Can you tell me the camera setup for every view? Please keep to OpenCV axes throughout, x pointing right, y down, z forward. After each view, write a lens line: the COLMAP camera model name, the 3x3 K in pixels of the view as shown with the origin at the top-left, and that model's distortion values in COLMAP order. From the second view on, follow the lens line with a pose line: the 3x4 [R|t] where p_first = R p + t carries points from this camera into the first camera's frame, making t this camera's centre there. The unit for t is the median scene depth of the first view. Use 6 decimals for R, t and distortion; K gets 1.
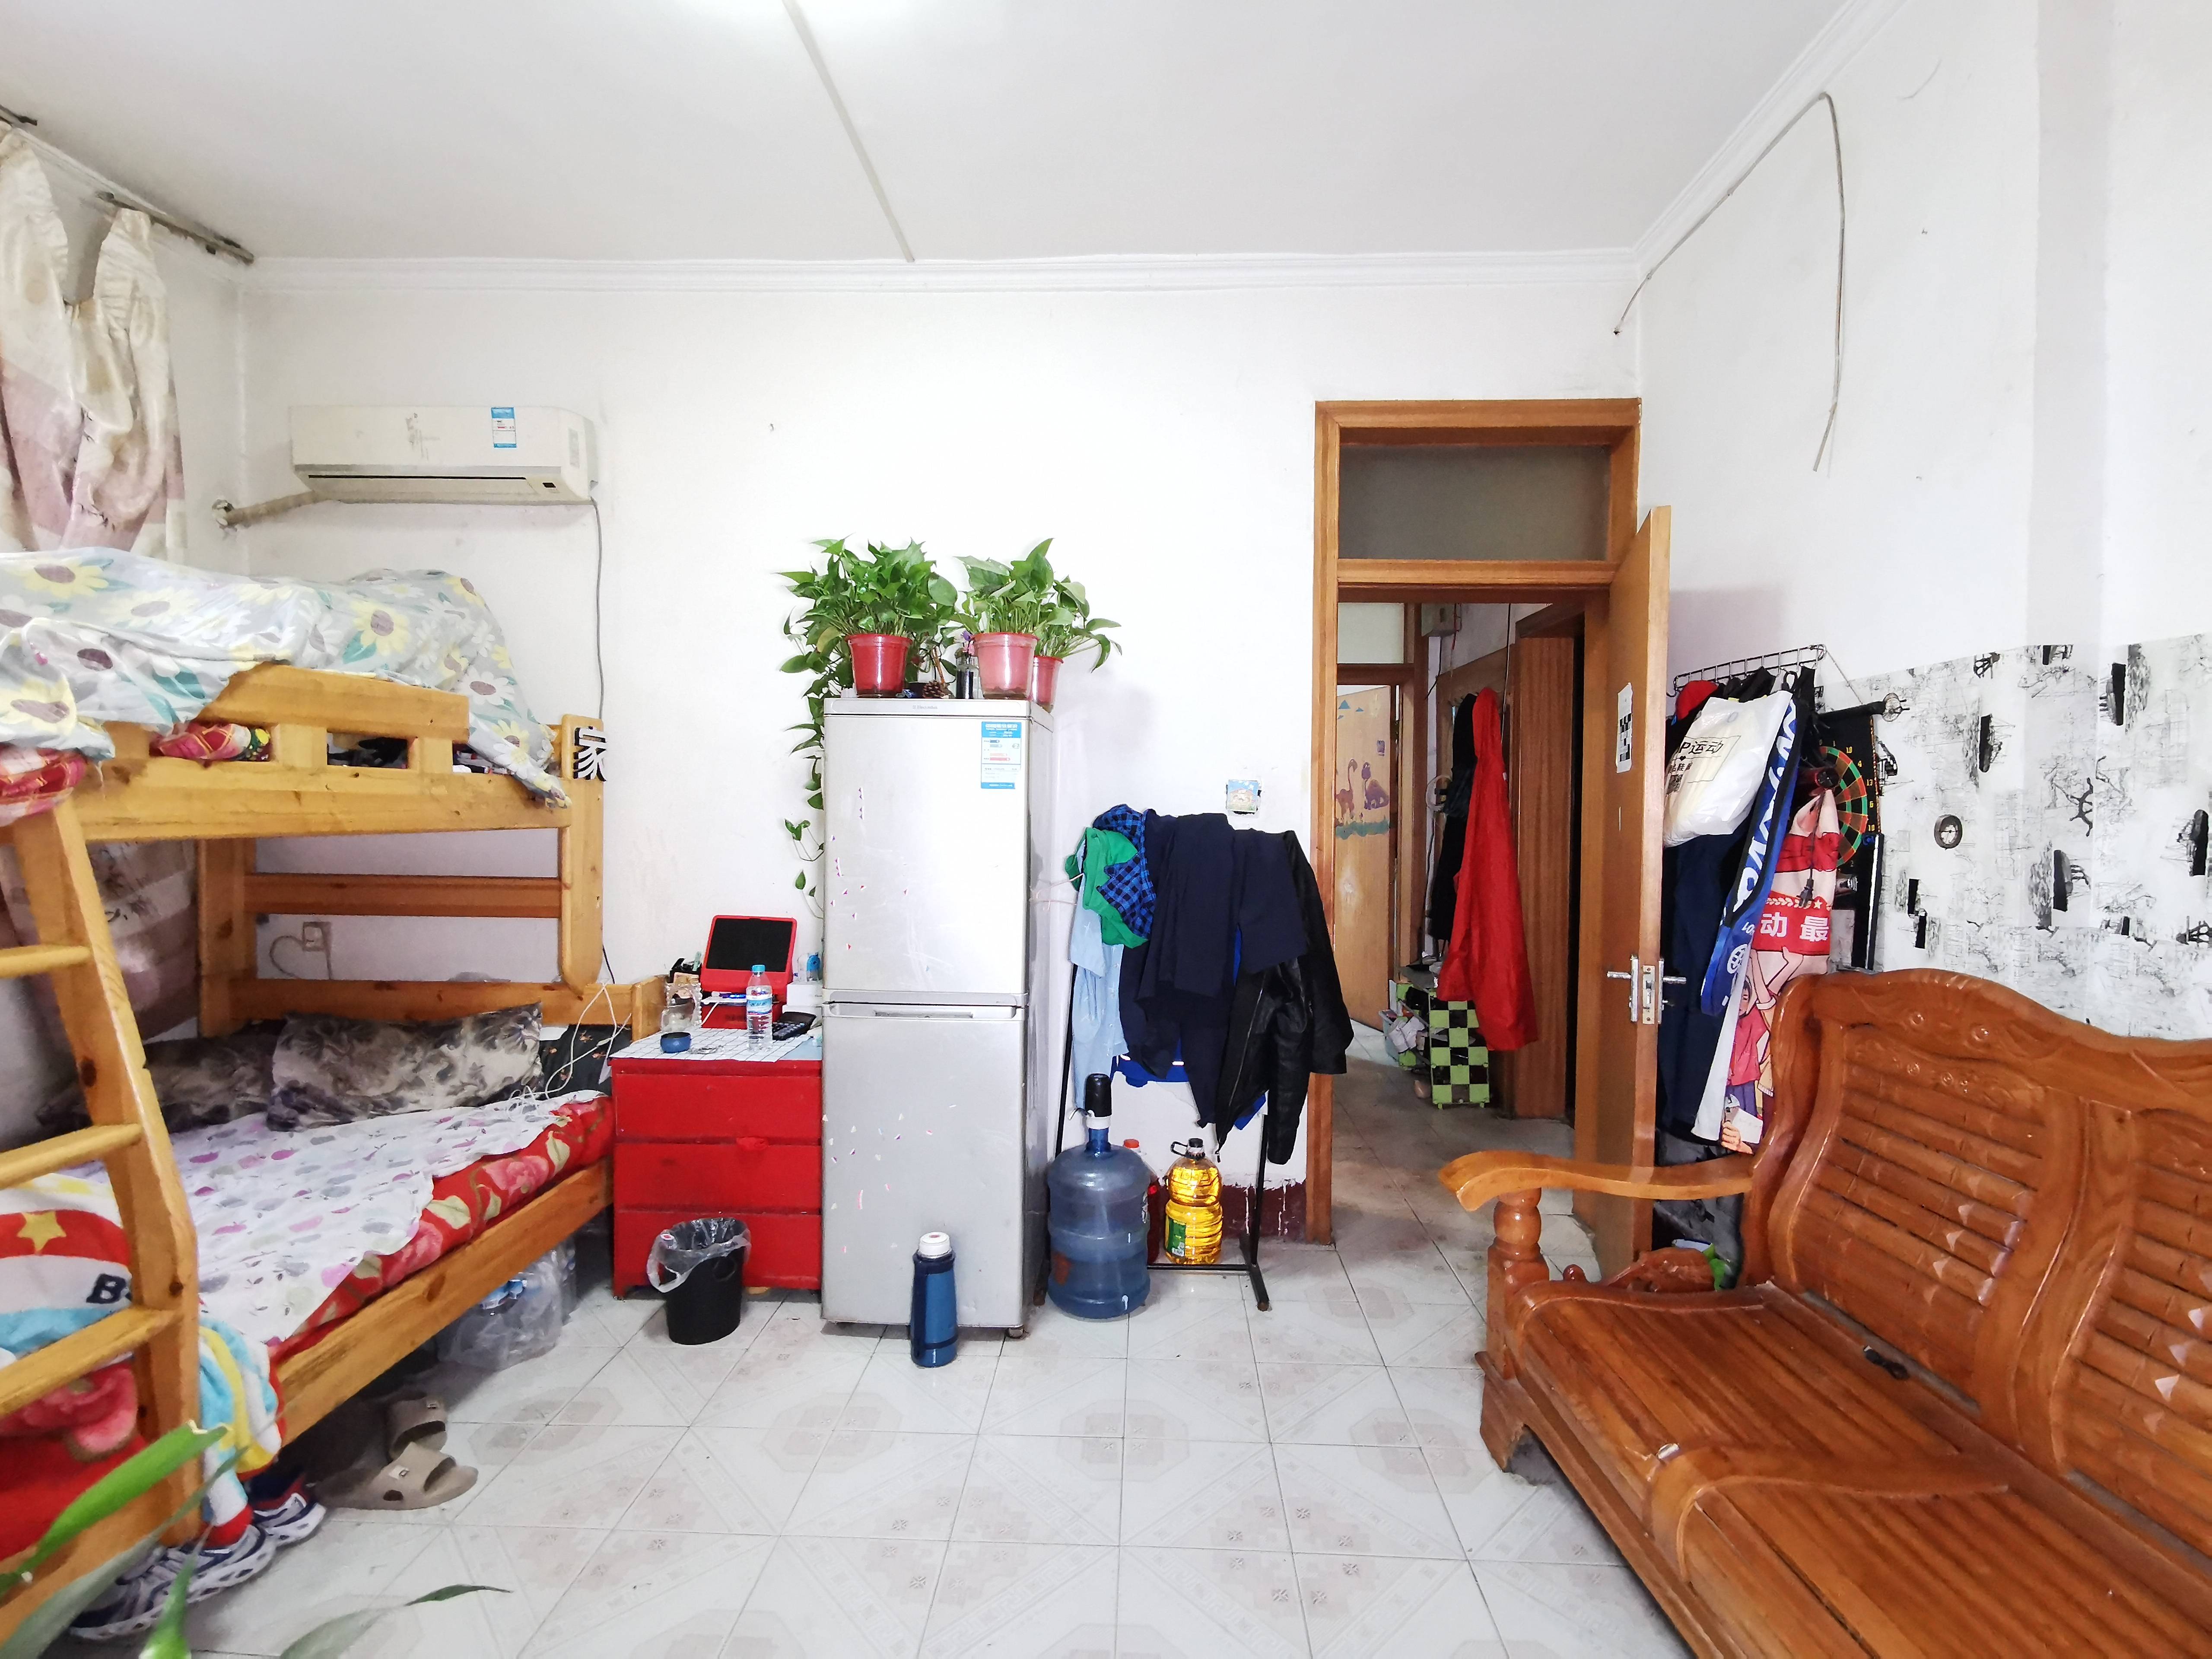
lens RADIAL K [[1008.6, 0, 1120.7], [0, 1008.6, 817.6], [0, 0, 1]] dist [0.001003, -0.000162]
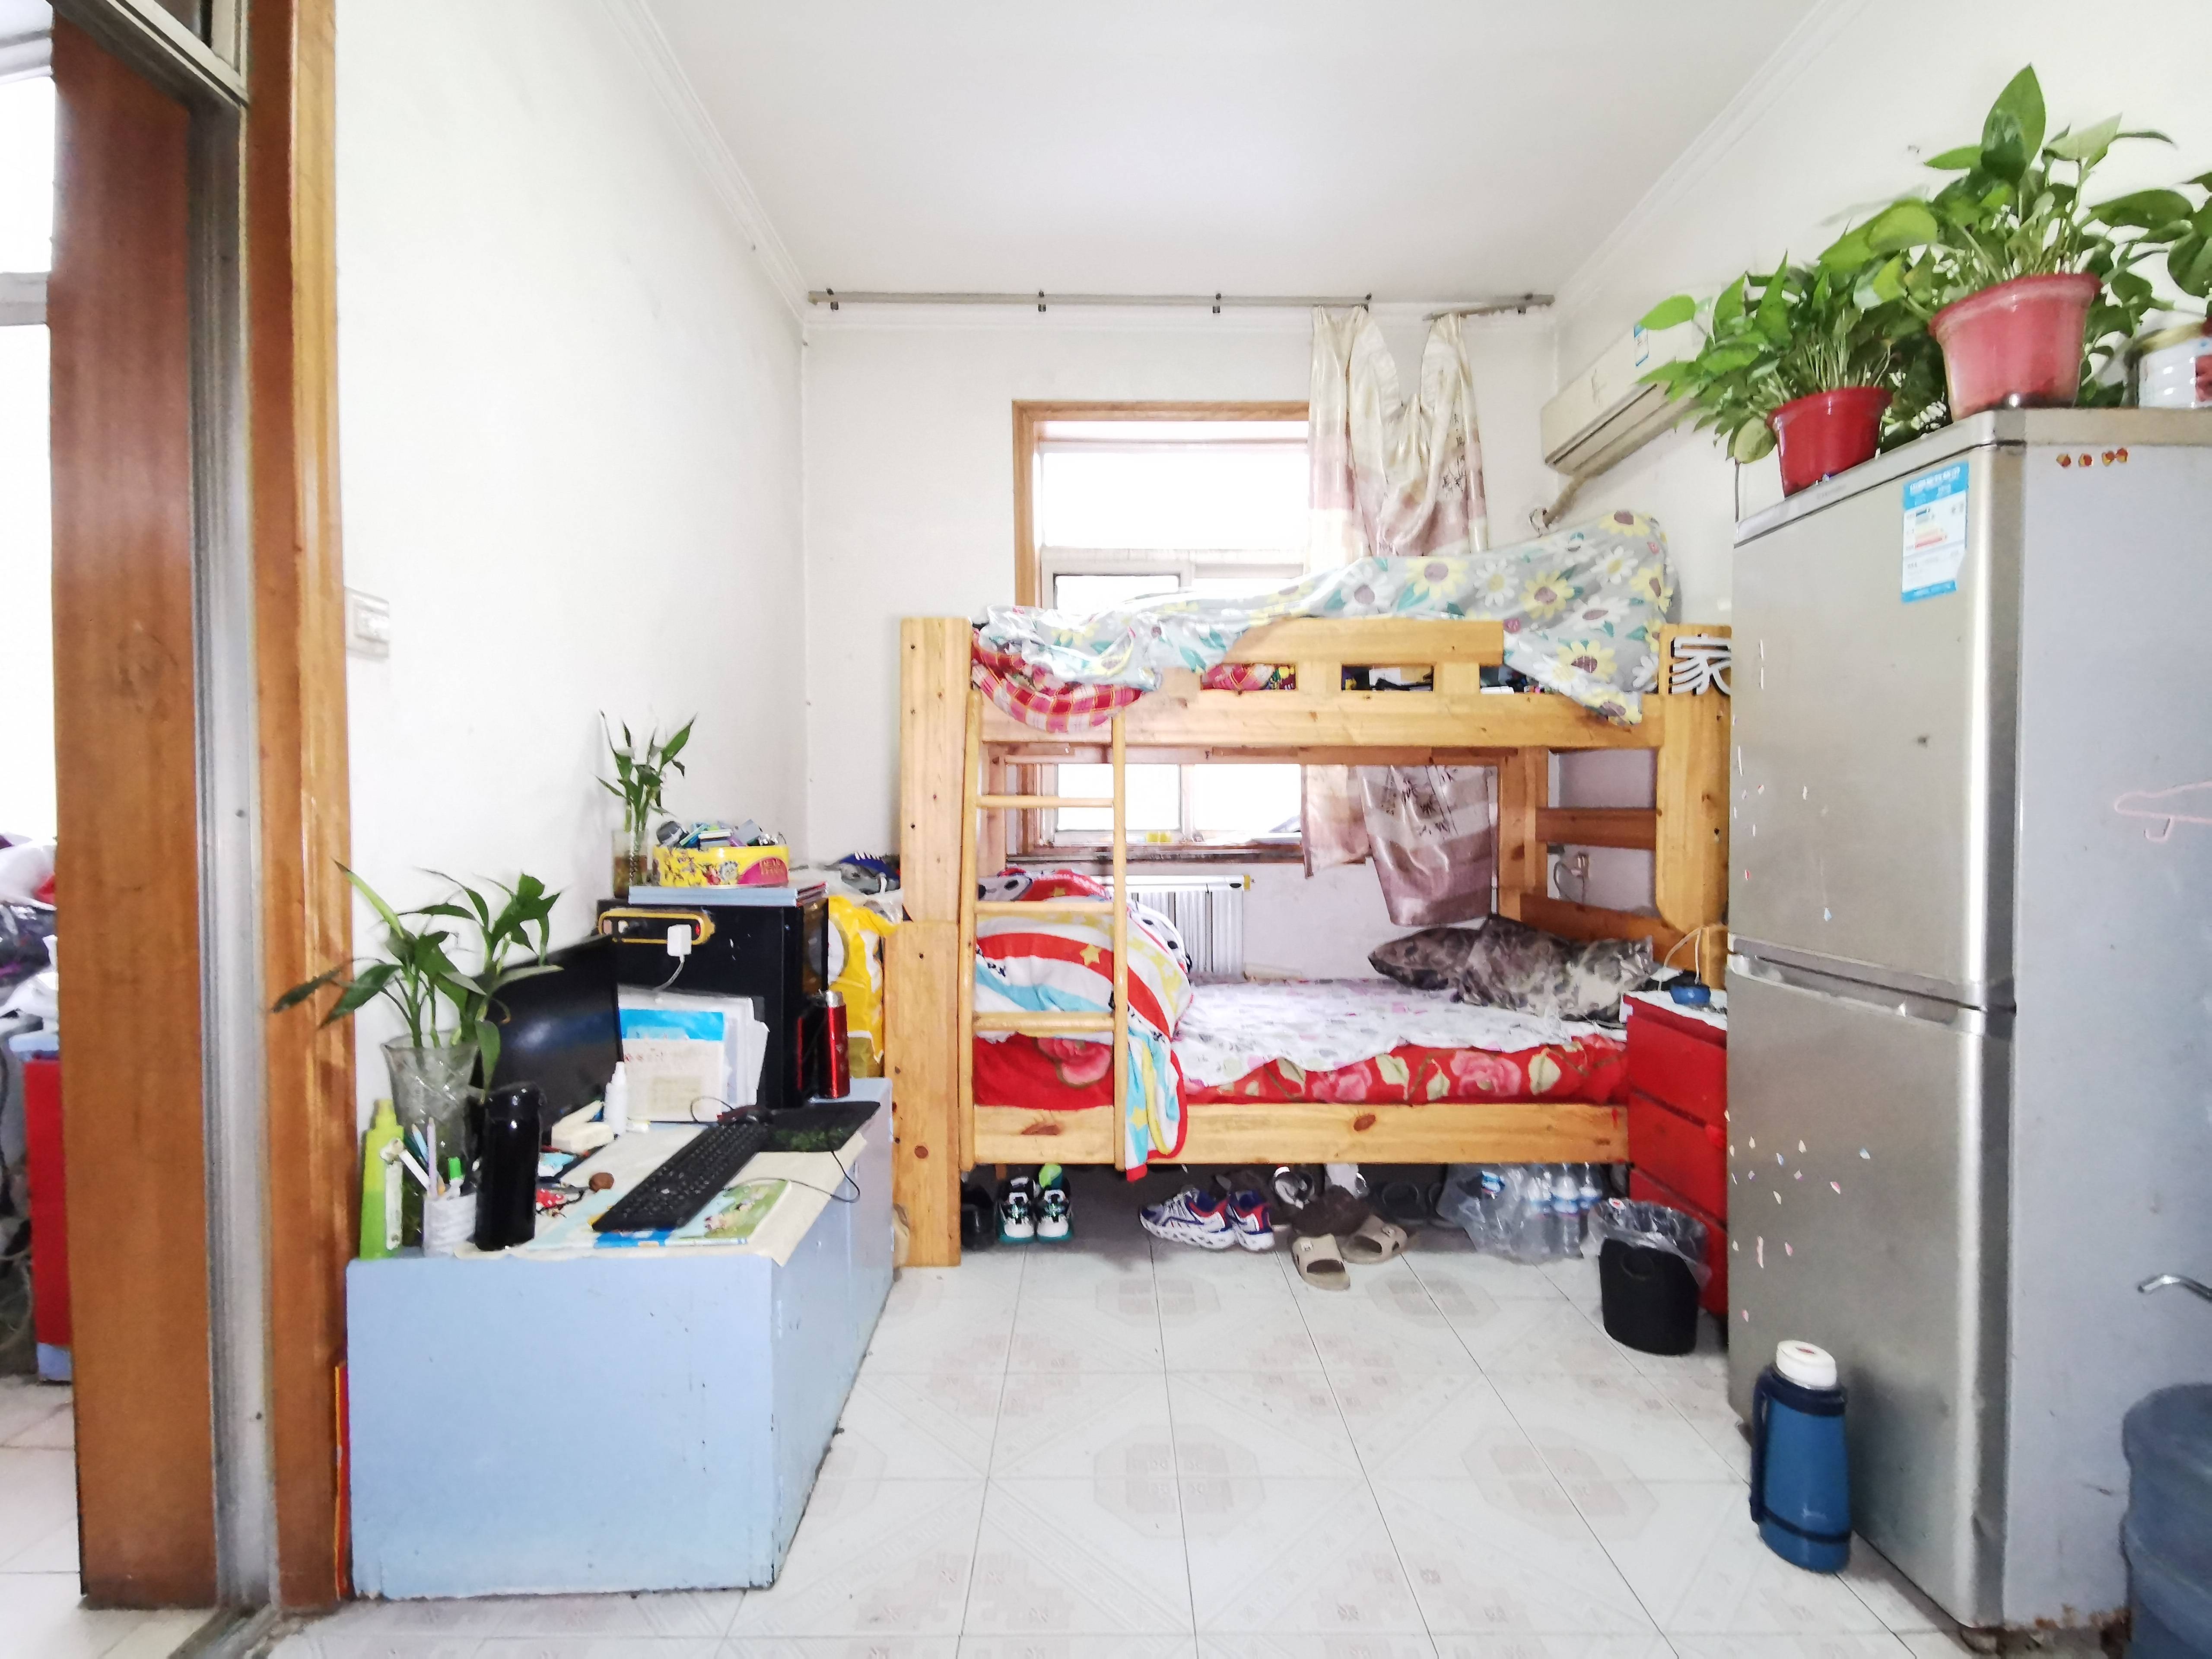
lens RADIAL K [[1008.6, 0, 1127.1], [0, 1008.6, 832.1], [0, 0, 1]] dist [0.001003, -0.000162]
pose [[0.050578, 0.009529, -0.998675, 0.406690], [-0.015486, 0.999842, 0.008756, 0.100990], [0.998600, 0.015023, 0.050717, 0.557345]]
